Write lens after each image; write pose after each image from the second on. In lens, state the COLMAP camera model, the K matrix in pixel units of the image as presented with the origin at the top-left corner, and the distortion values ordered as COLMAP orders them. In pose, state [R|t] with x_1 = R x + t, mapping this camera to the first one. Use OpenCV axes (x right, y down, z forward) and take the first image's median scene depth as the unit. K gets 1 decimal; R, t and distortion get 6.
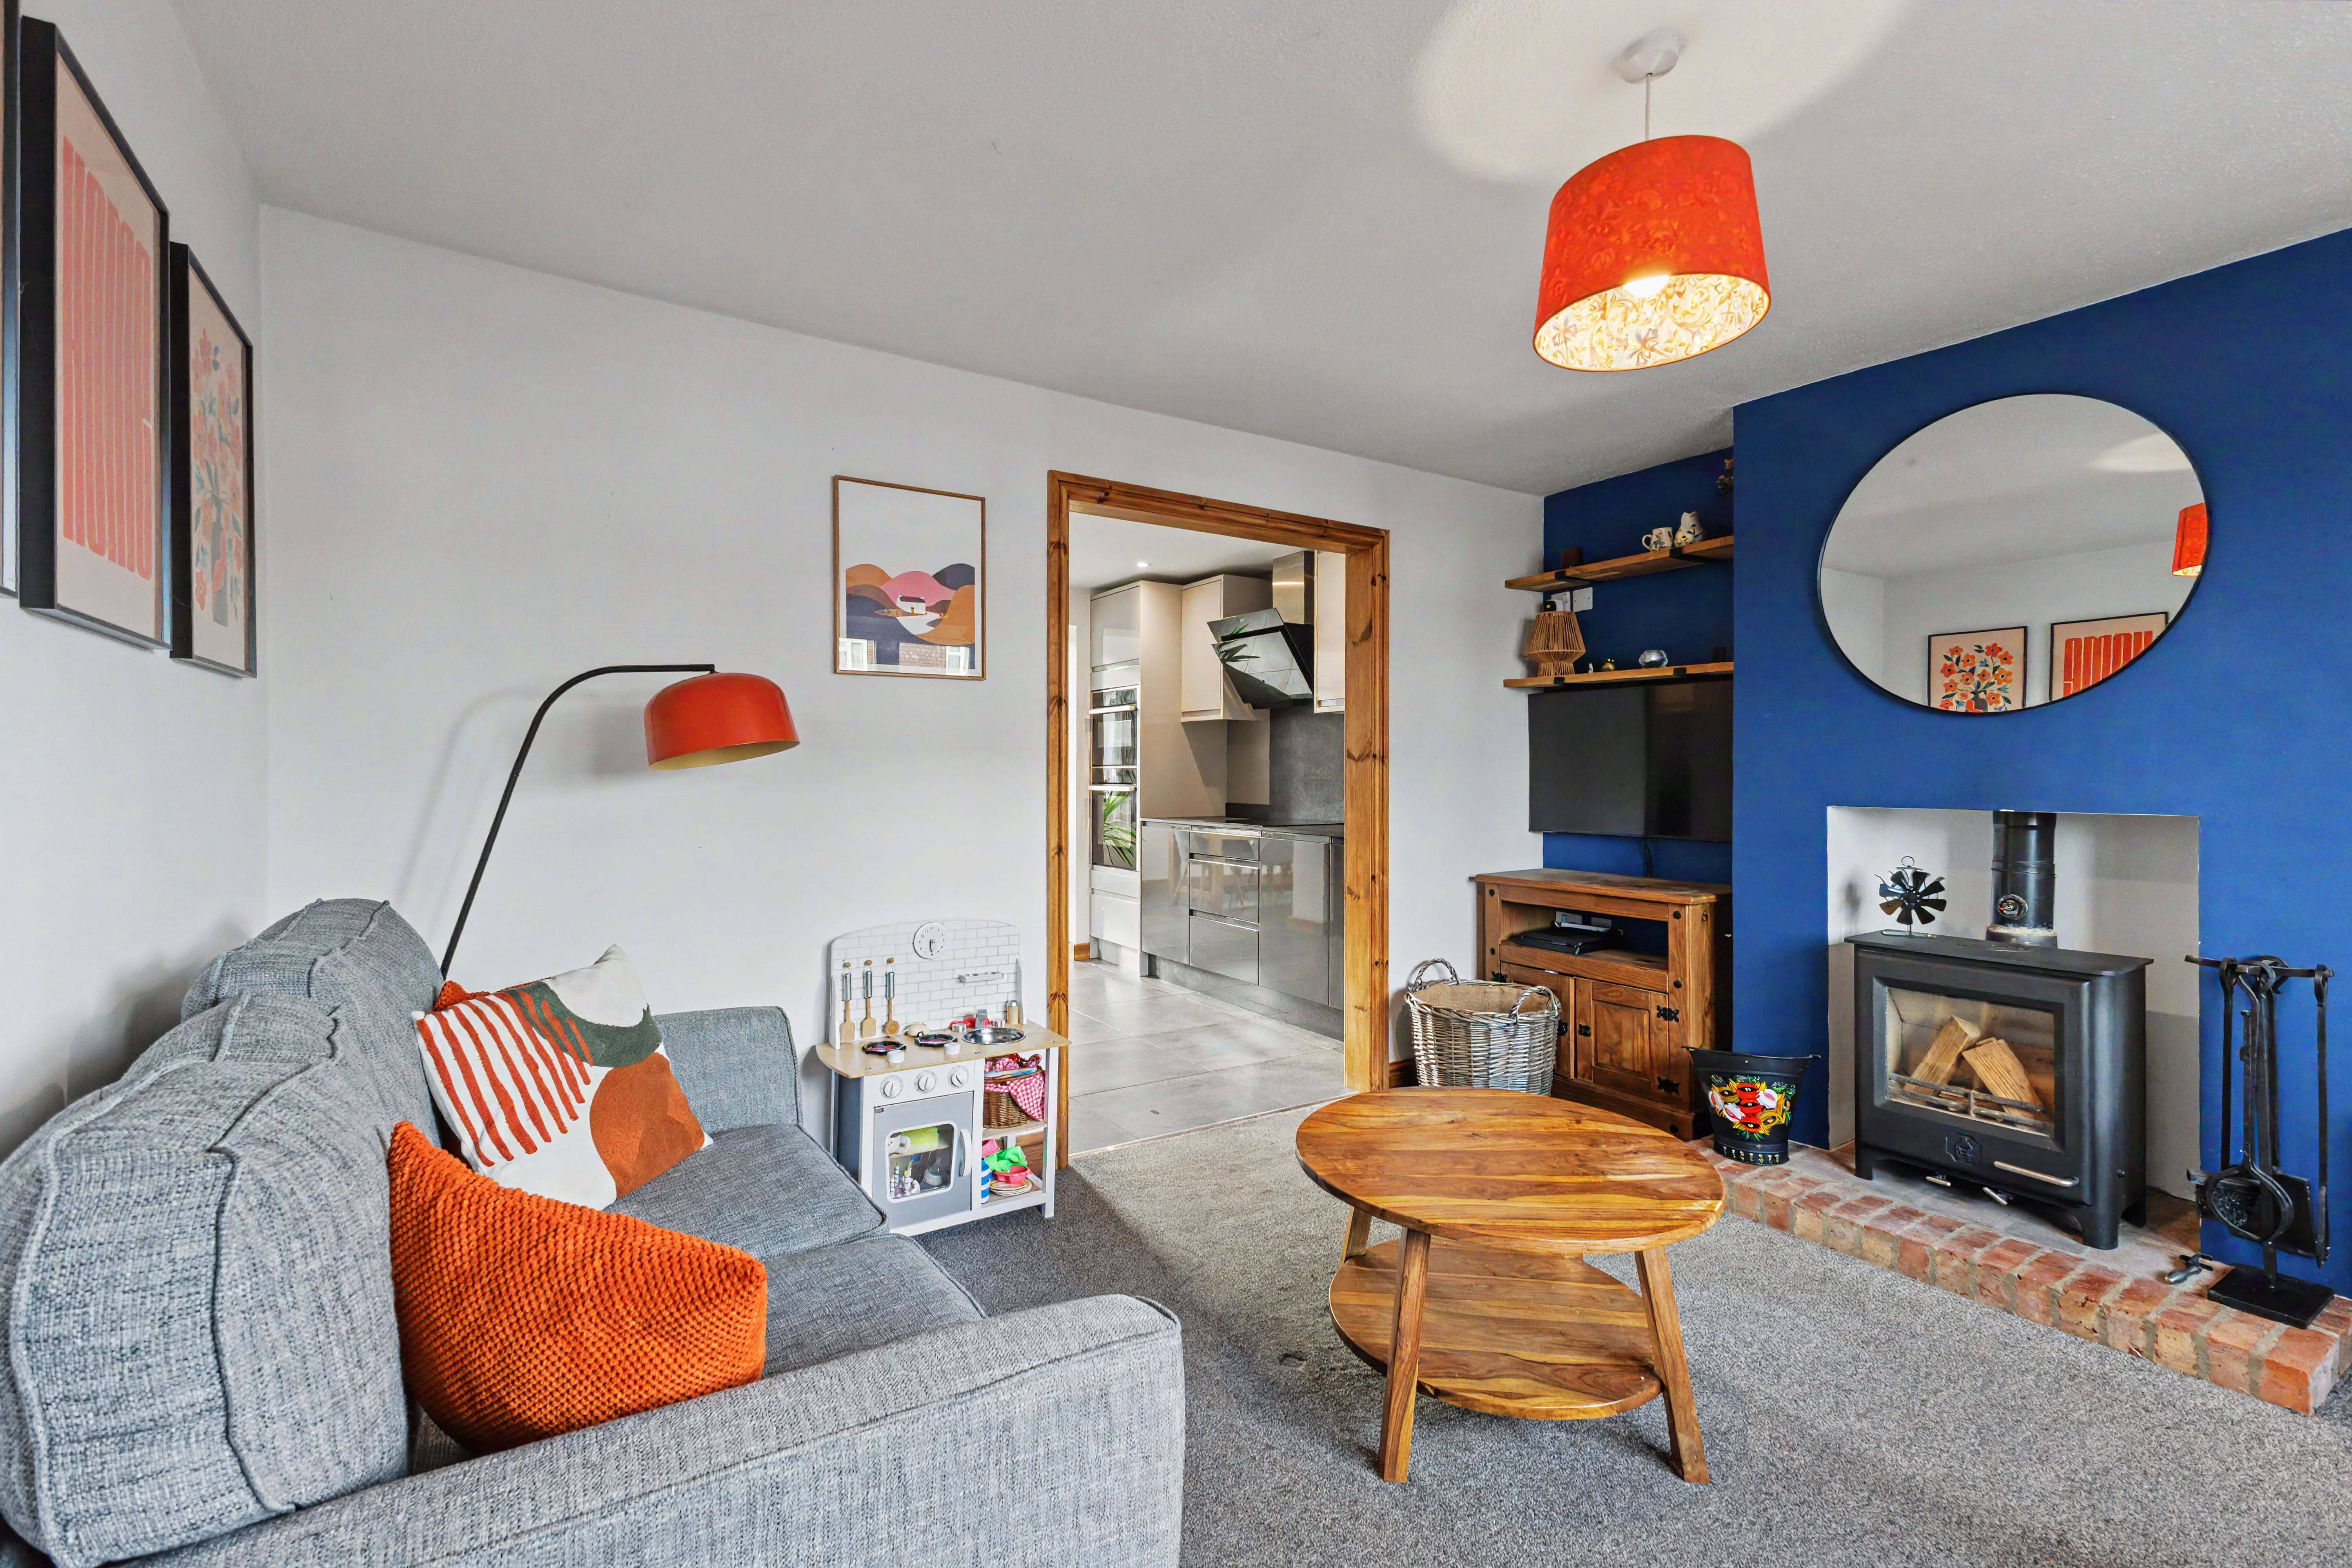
lens RADIAL K [[1019.5, 0, 1179.7], [0, 1019.5, 773.7], [0, 0, 1]] dist [0.011851, 0.000170]
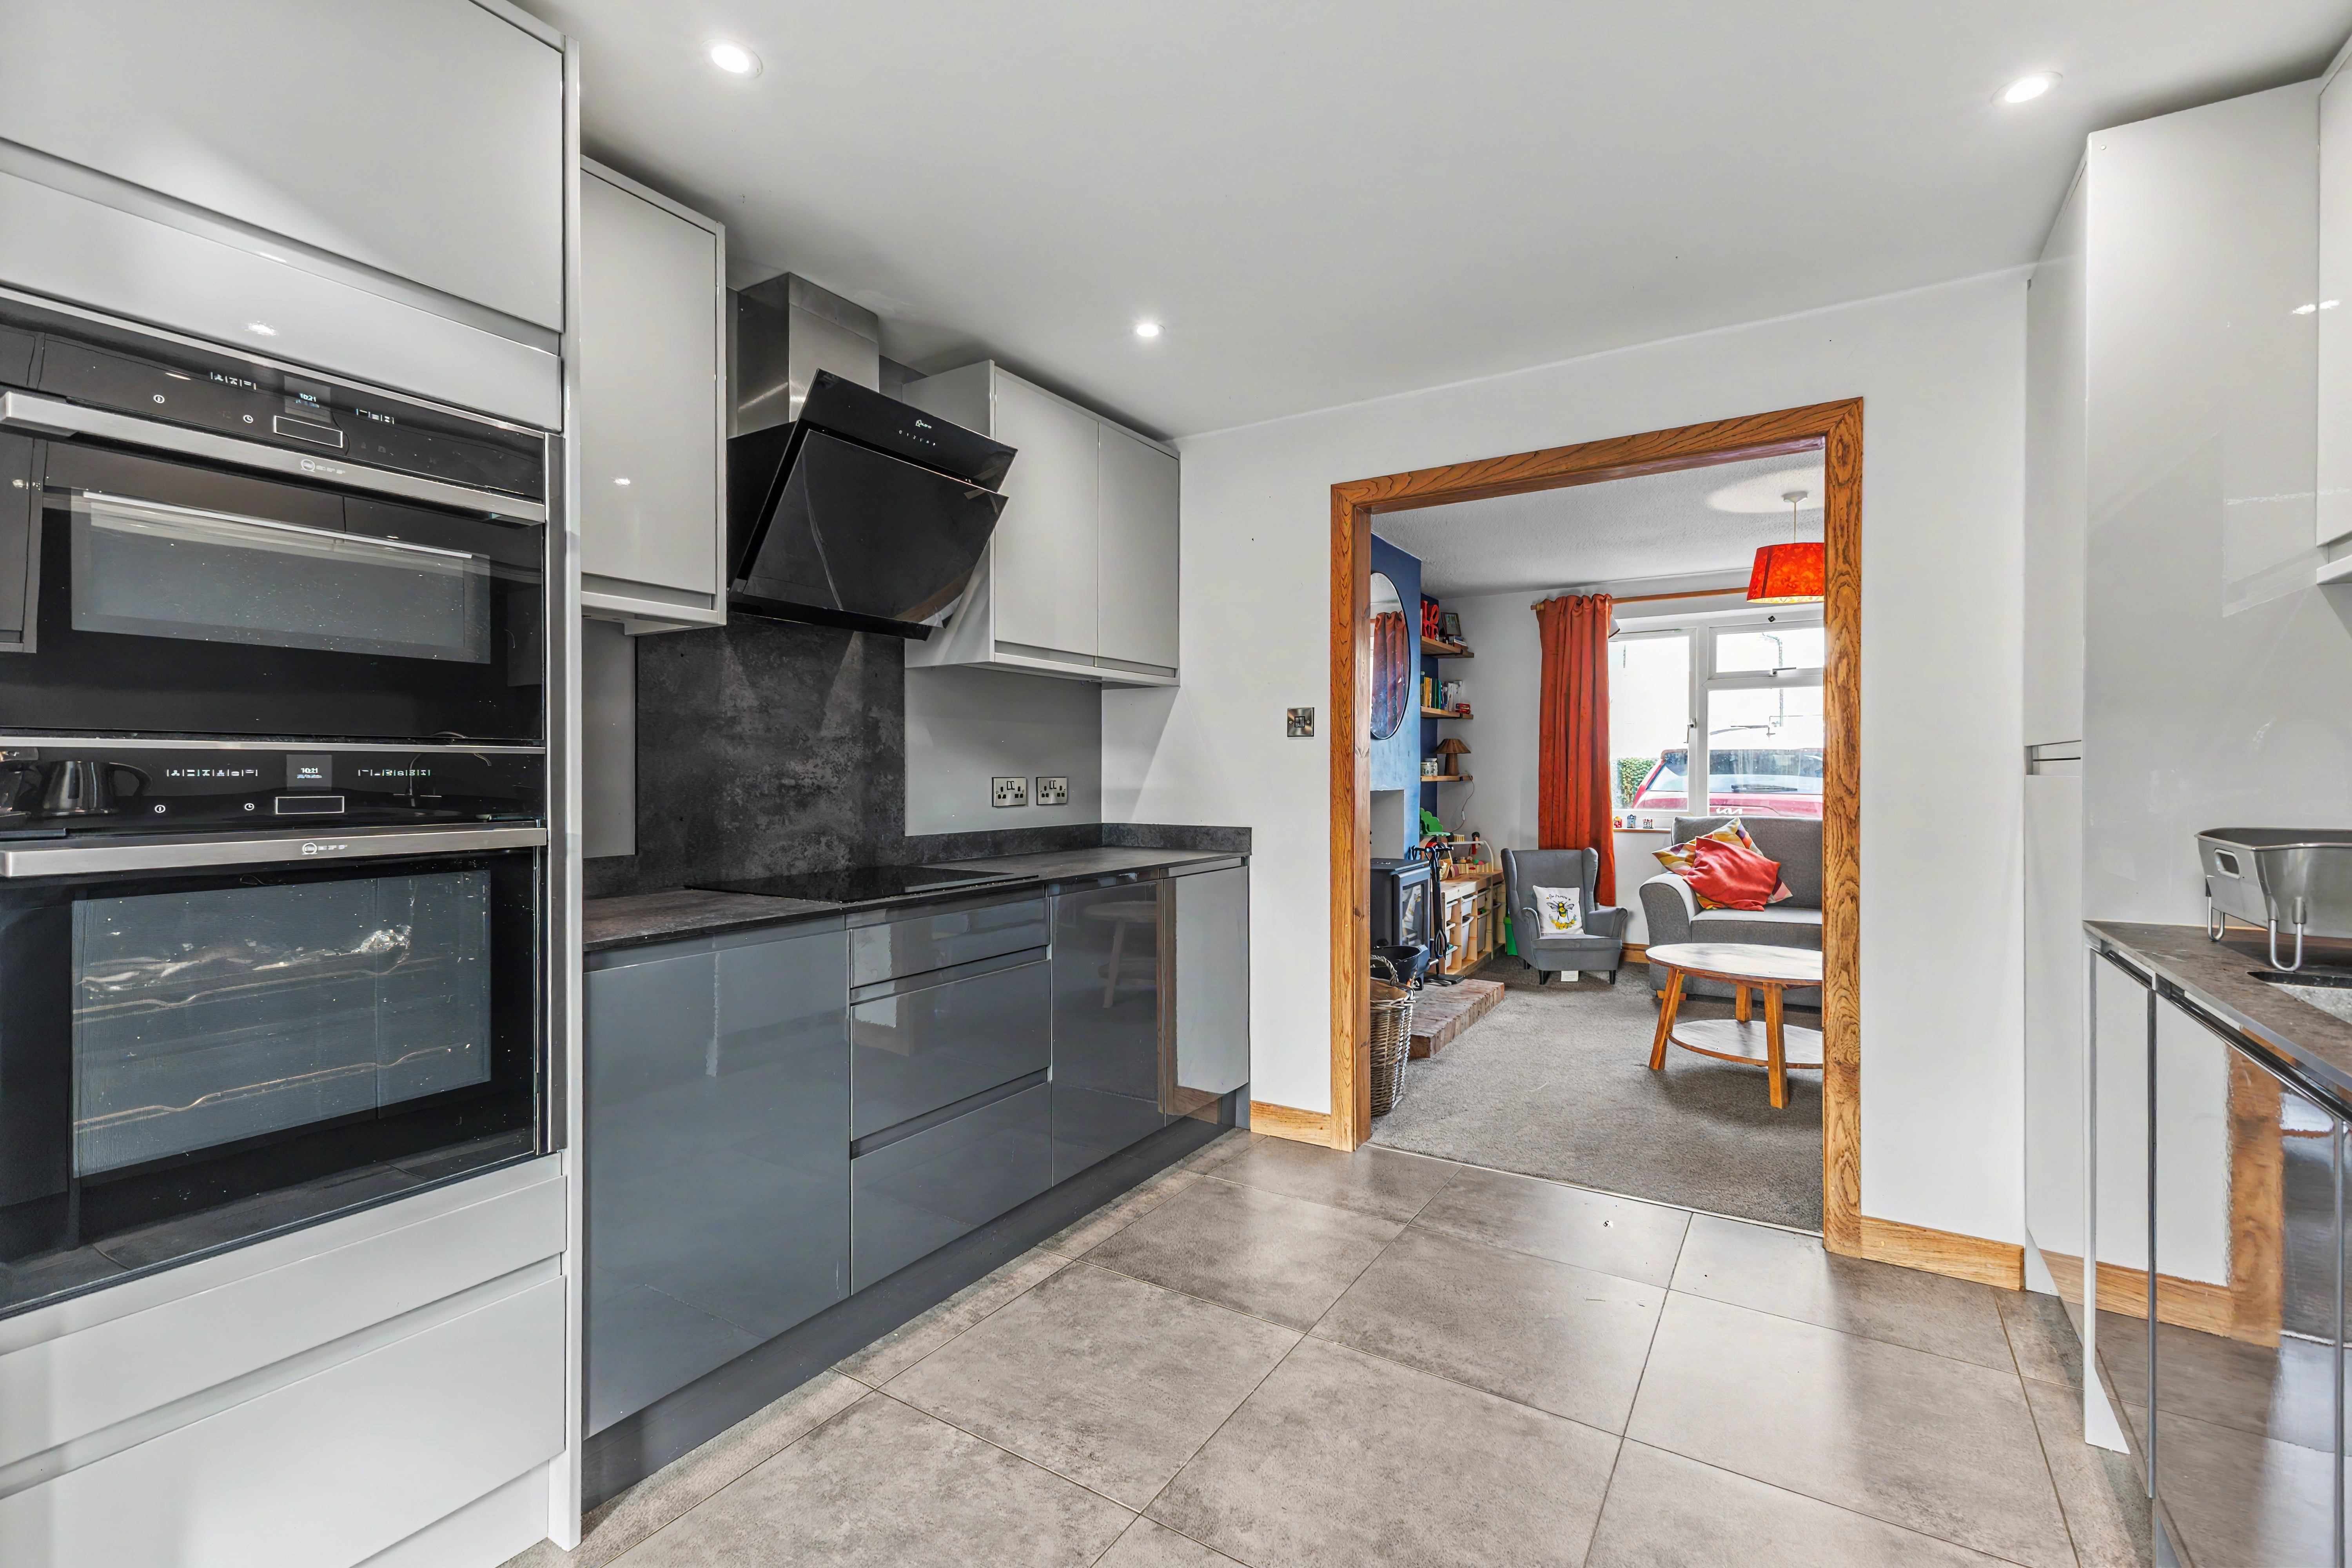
lens RADIAL K [[1019.5, 0, 1179.7], [0, 1019.5, 773.7], [0, 0, 1]] dist [0.011851, 0.000170]
pose [[-0.420154, -0.000545, 0.907453, -0.716841], [0.002791, 0.999994, 0.001893, -0.000924], [-0.907449, 0.003328, -0.420150, 2.001638]]
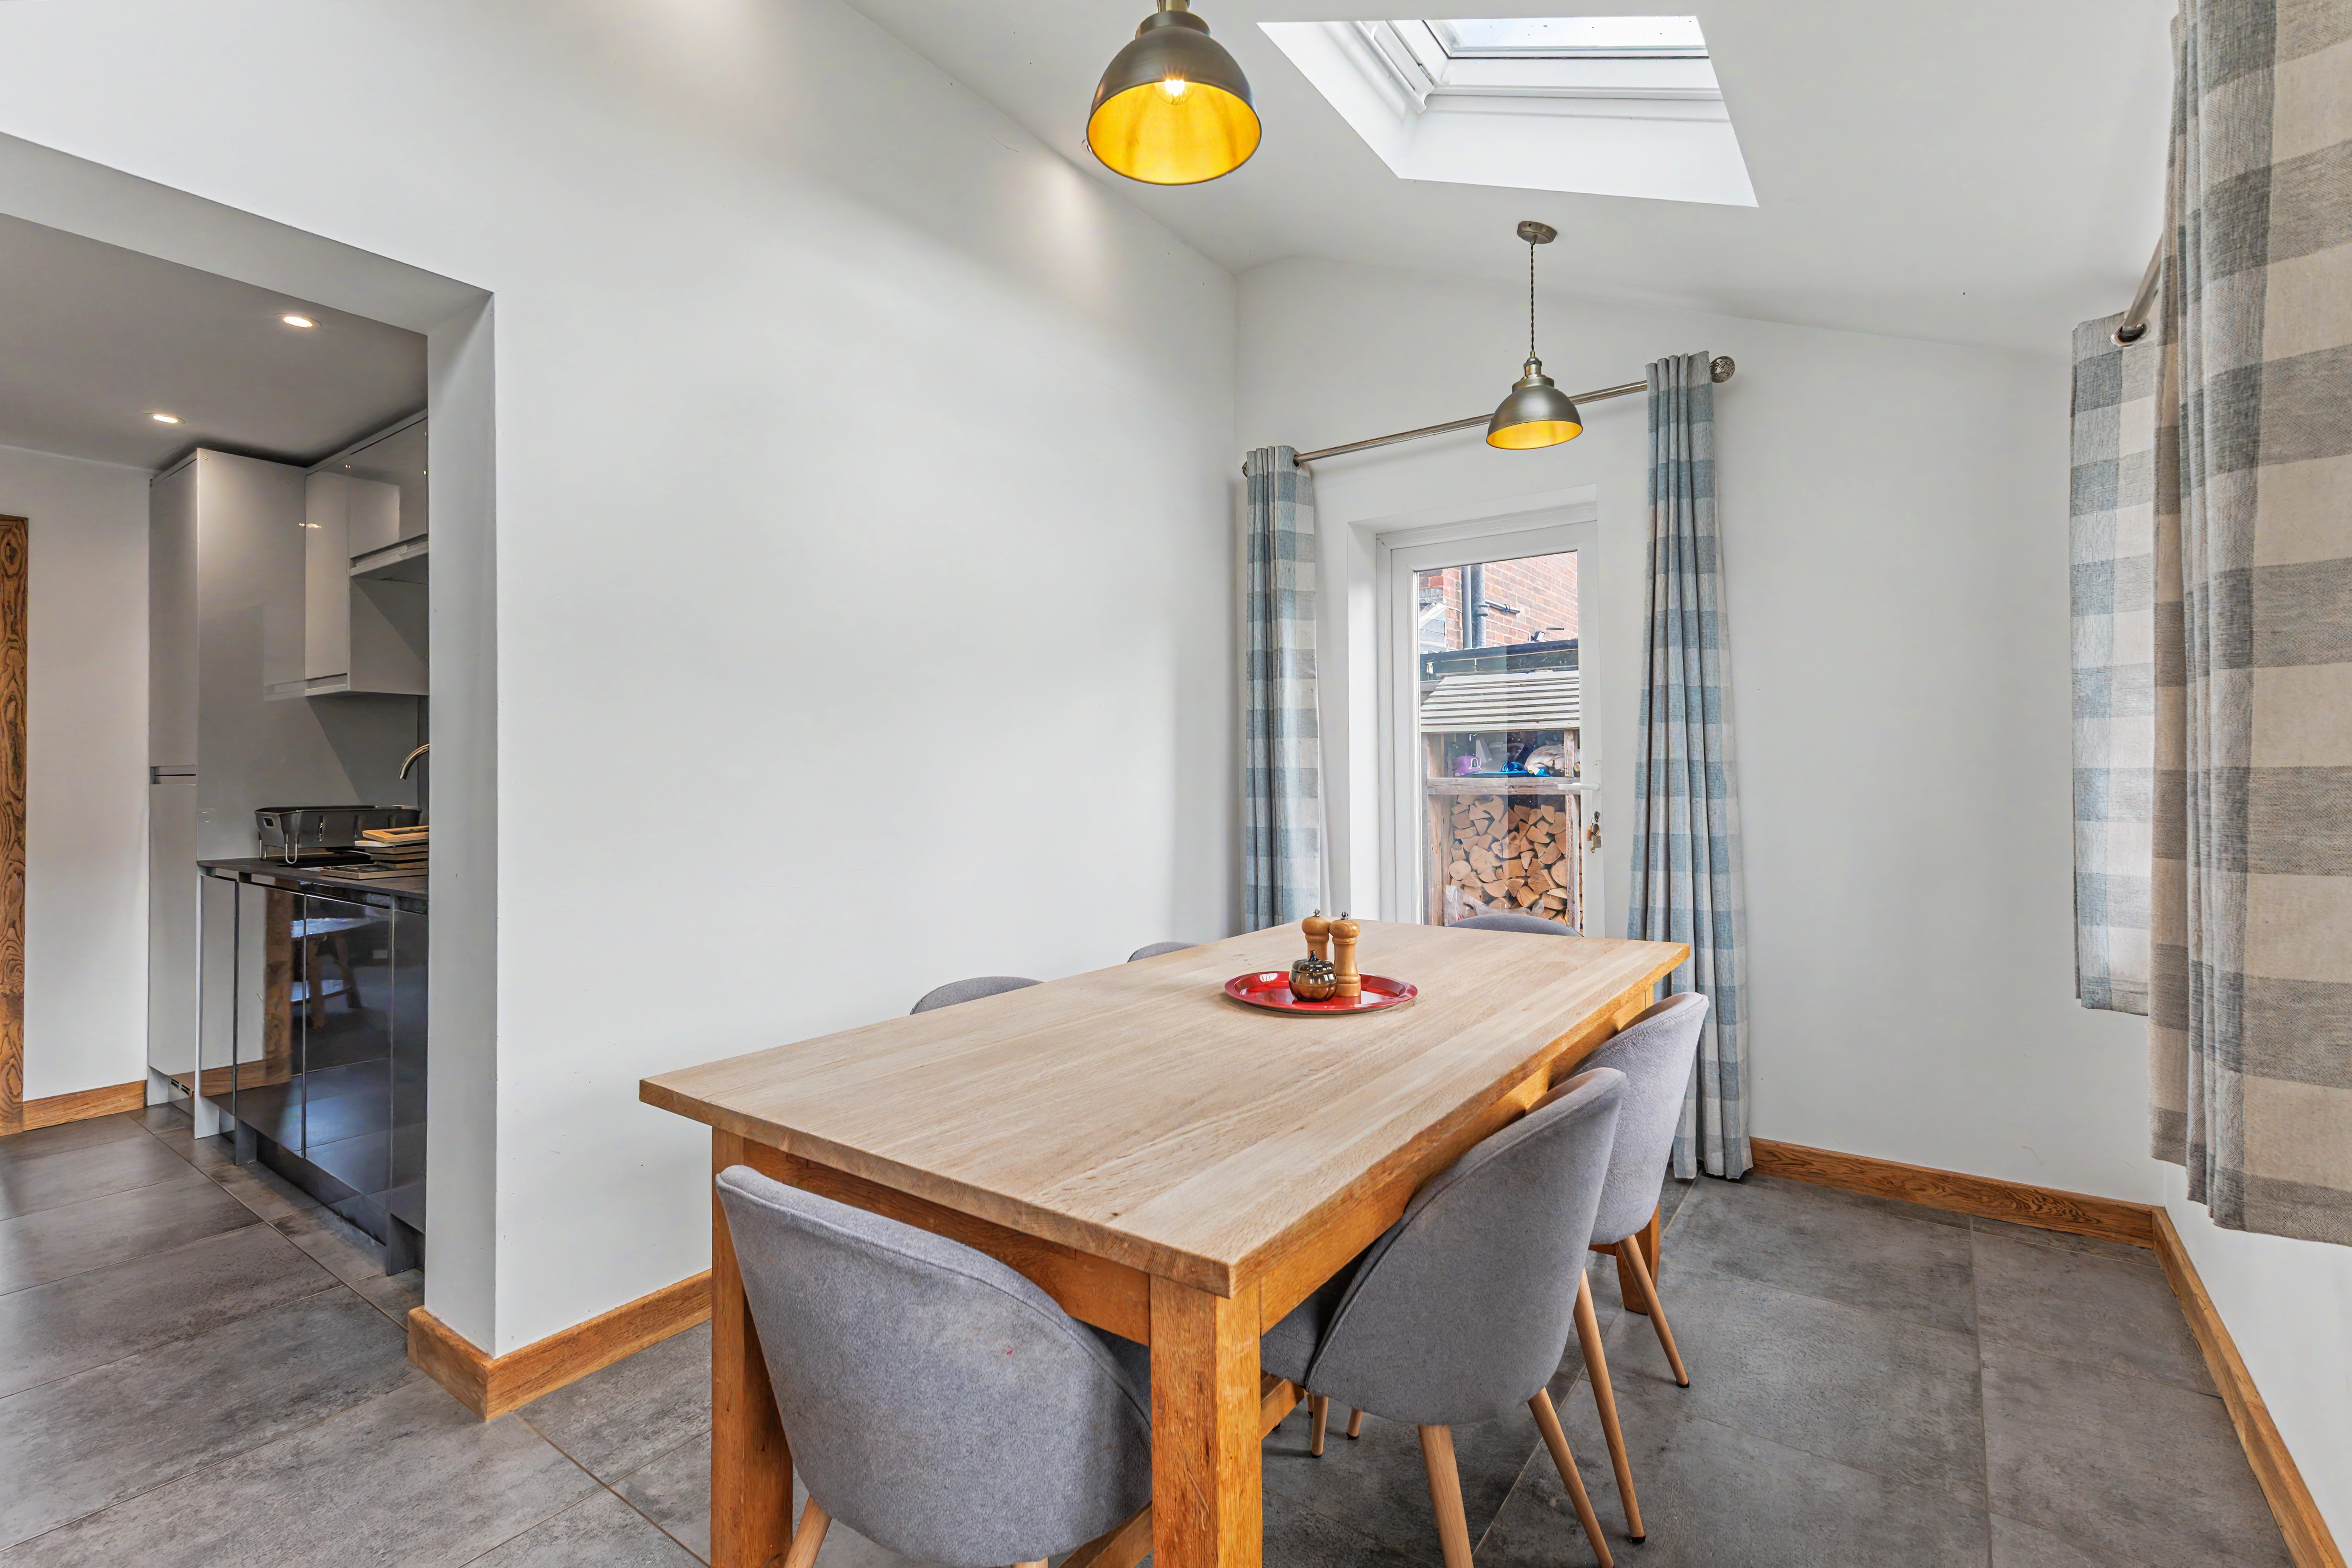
lens RADIAL K [[1034.1, 0, 1177.3], [0, 1034.1, 777.7], [0, 0, 1]] dist [0.003126, 0.000139]
pose [[-0.928375, 0.000791, -0.371645, -0.980505], [0.000836, 1.000000, 0.000039, -0.004736], [0.371645, -0.000275, -0.928375, 2.760247]]
